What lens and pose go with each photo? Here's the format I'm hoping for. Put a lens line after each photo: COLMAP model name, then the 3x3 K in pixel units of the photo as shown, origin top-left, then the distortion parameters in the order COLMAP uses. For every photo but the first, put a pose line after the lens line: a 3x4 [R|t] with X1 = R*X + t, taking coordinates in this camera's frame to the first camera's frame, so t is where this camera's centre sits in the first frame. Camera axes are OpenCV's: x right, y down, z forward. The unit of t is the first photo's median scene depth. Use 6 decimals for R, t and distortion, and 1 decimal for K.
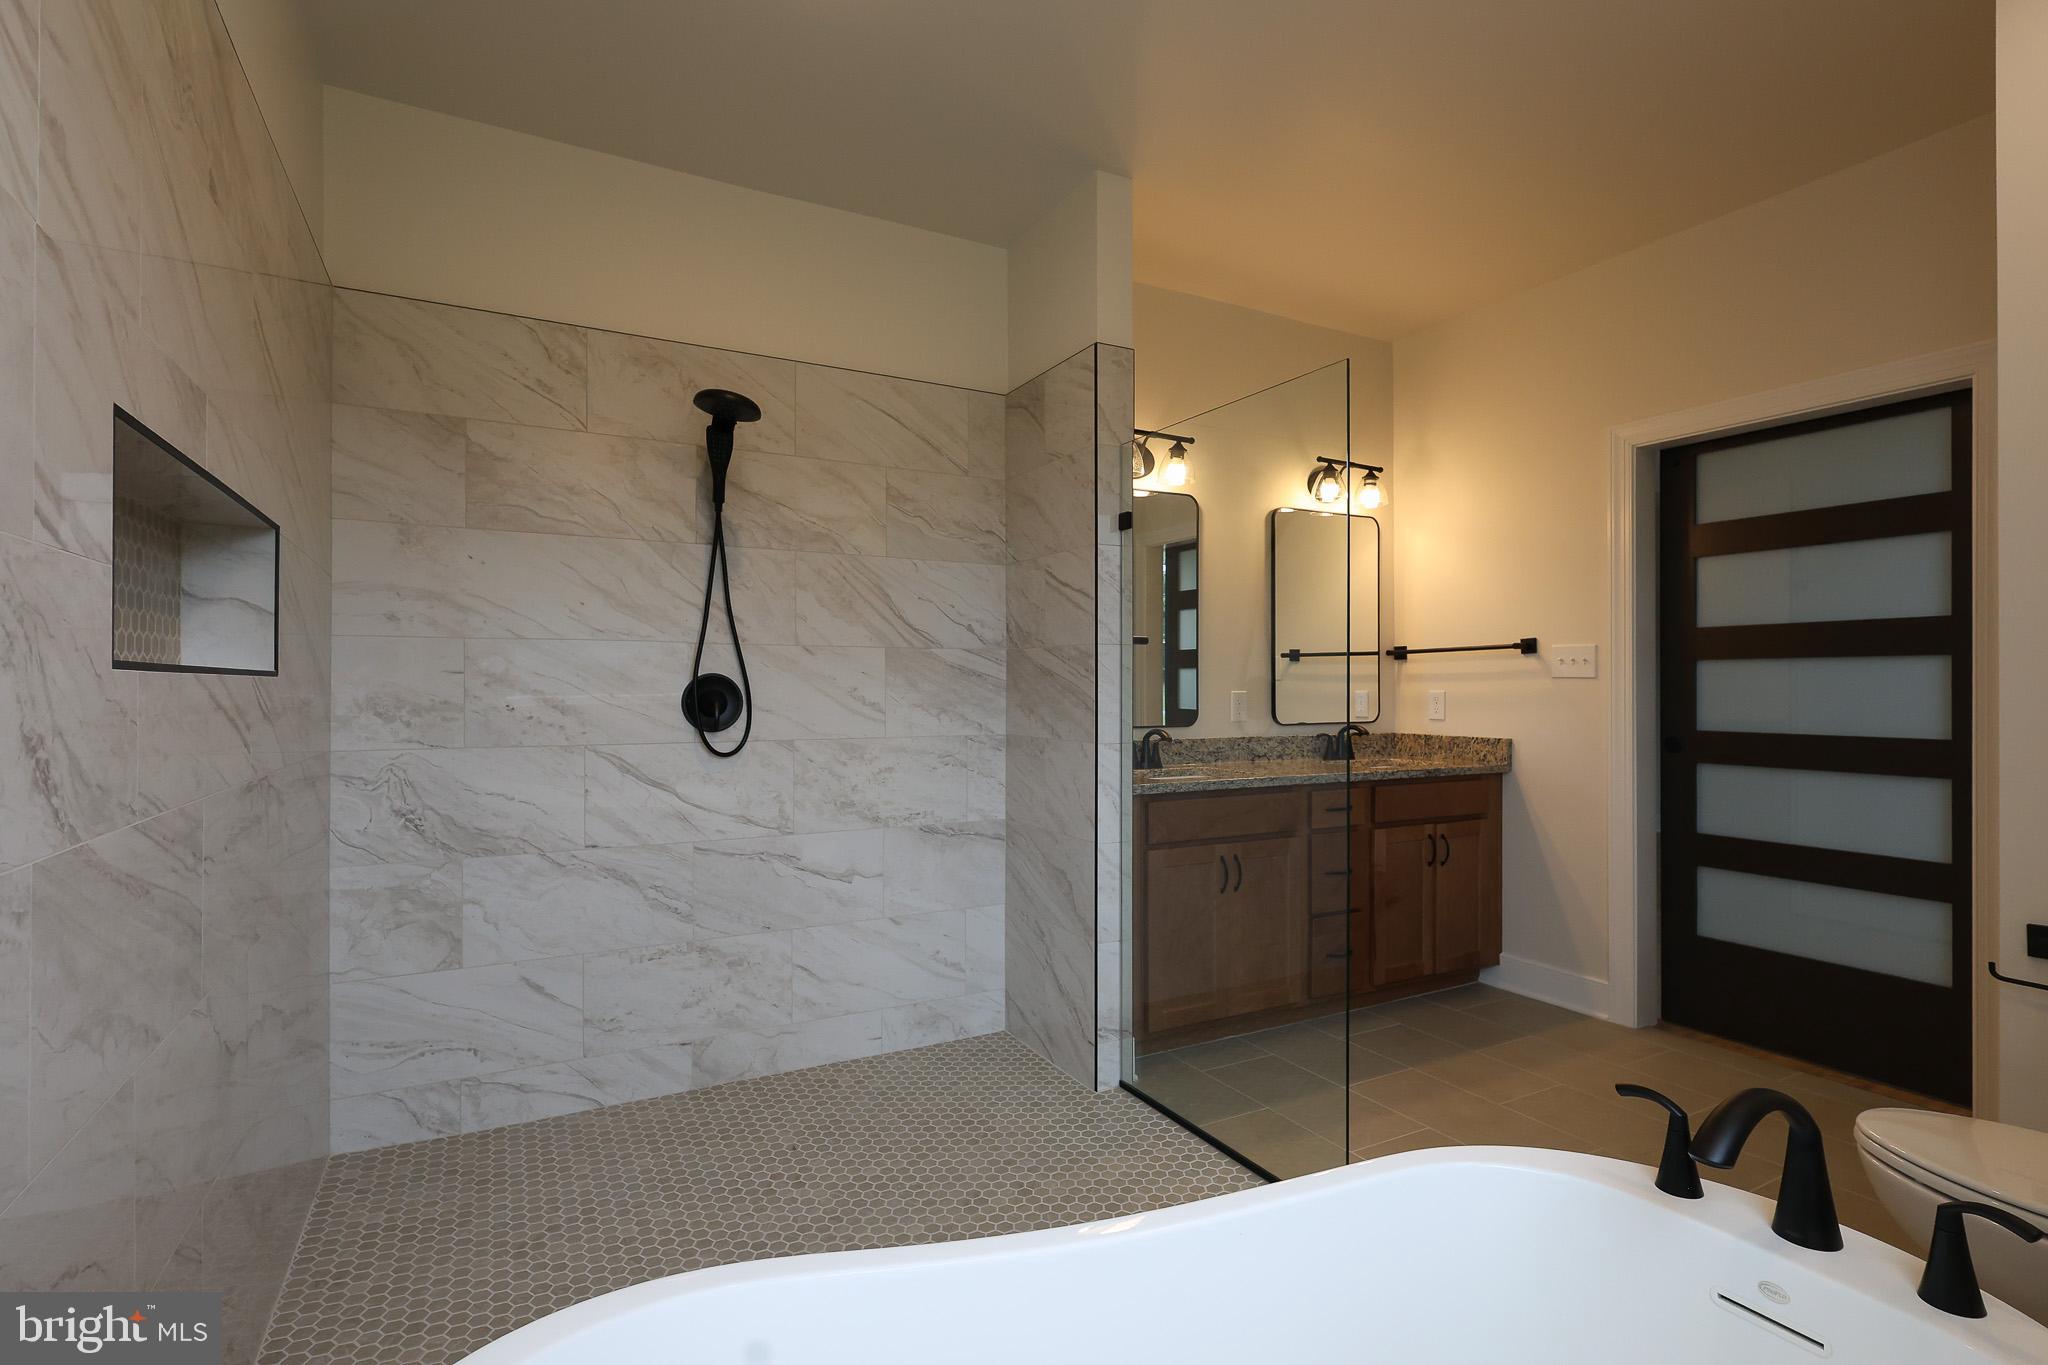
lens RADIAL K [[961.4, 0, 1000.3], [0, 961.4, 693.8], [0, 0, 1]] dist [-0.003871, 0.001793]
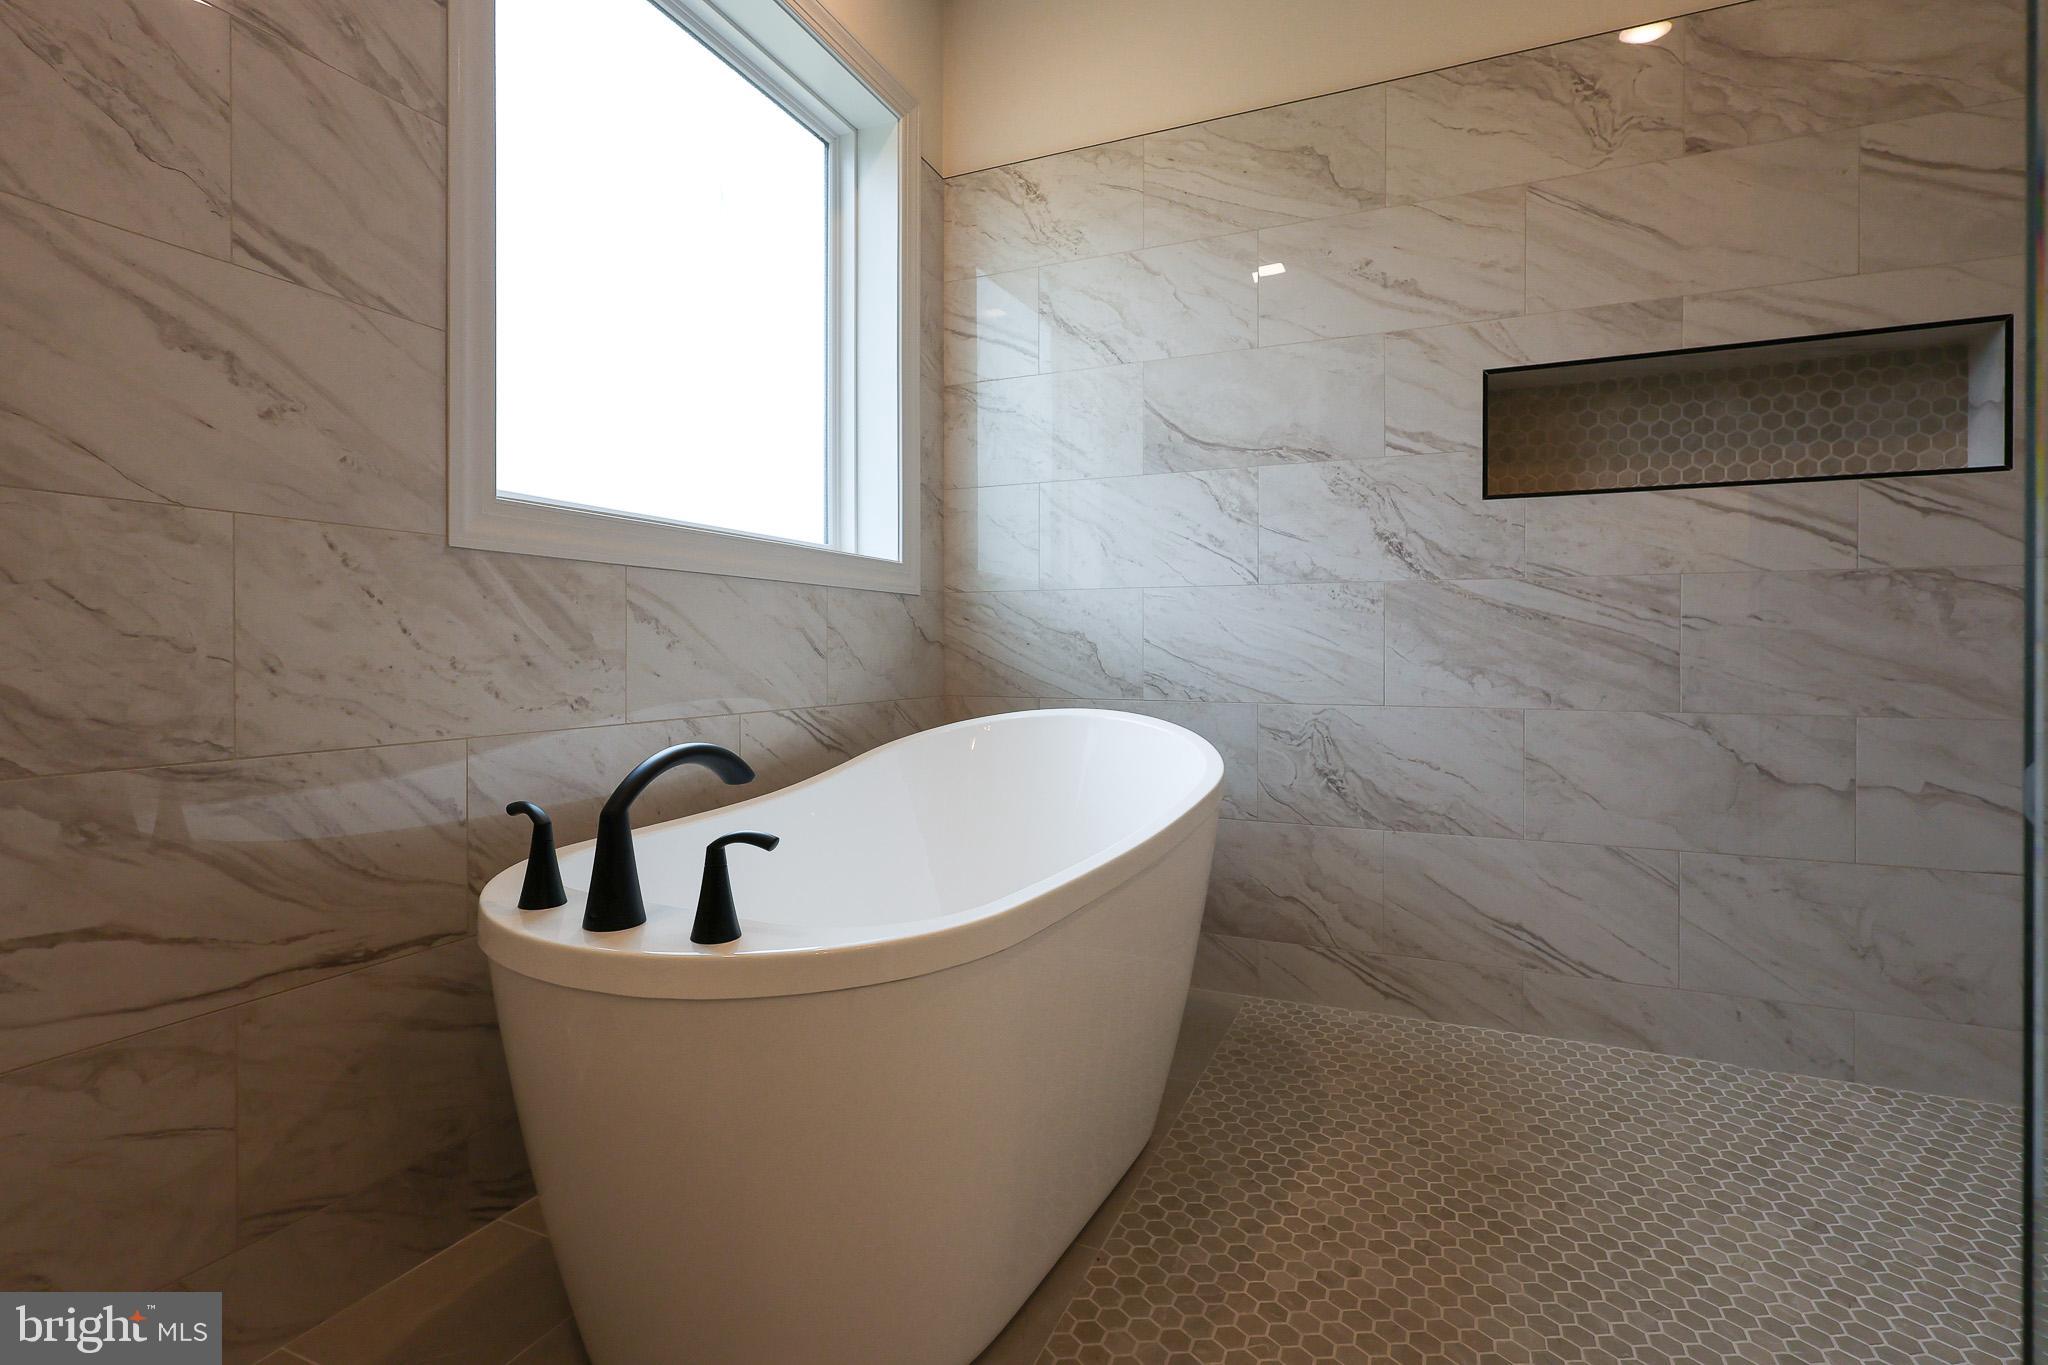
lens RADIAL K [[961.4, 0, 1036.3], [0, 961.4, 648.9], [0, 0, 1]] dist [-0.003871, 0.001793]
pose [[-0.766283, 0.007383, -0.642461, 0.417820], [0.000254, 0.999937, 0.011189, 0.100075], [0.642504, 0.008411, -0.766237, 0.727768]]
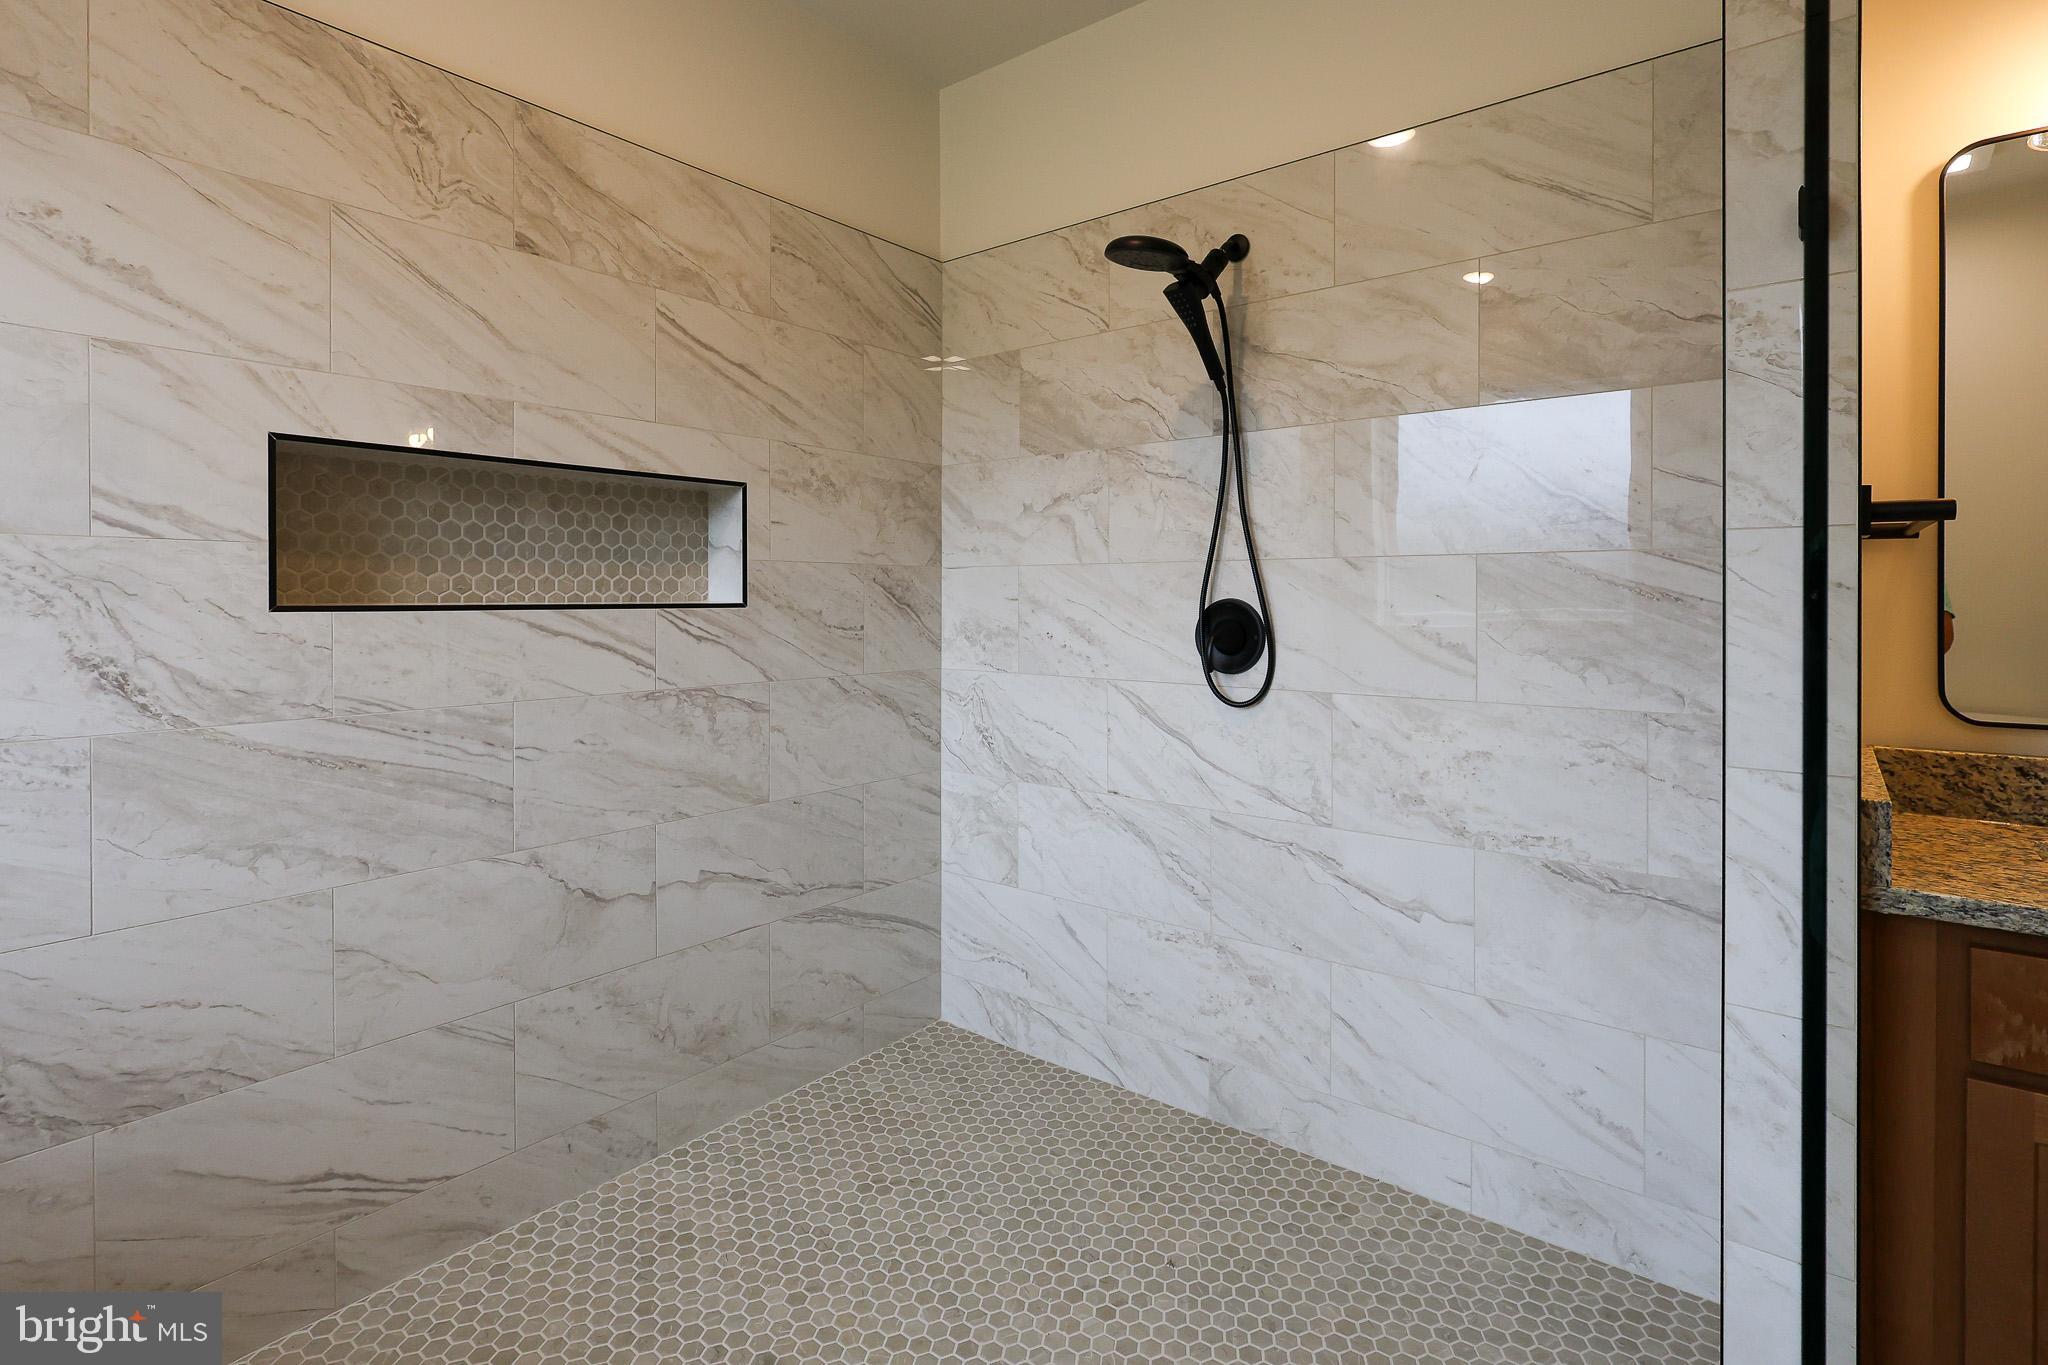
lens RADIAL K [[961.4, 0, 1039.8], [0, 961.4, 604.7], [0, 0, 1]] dist [-0.003871, 0.001793]
pose [[0.429725, 0.006958, -0.902933, 0.338721], [-0.002603, 0.999976, 0.006467, -0.021099], [0.902956, -0.000428, 0.429733, 0.527584]]
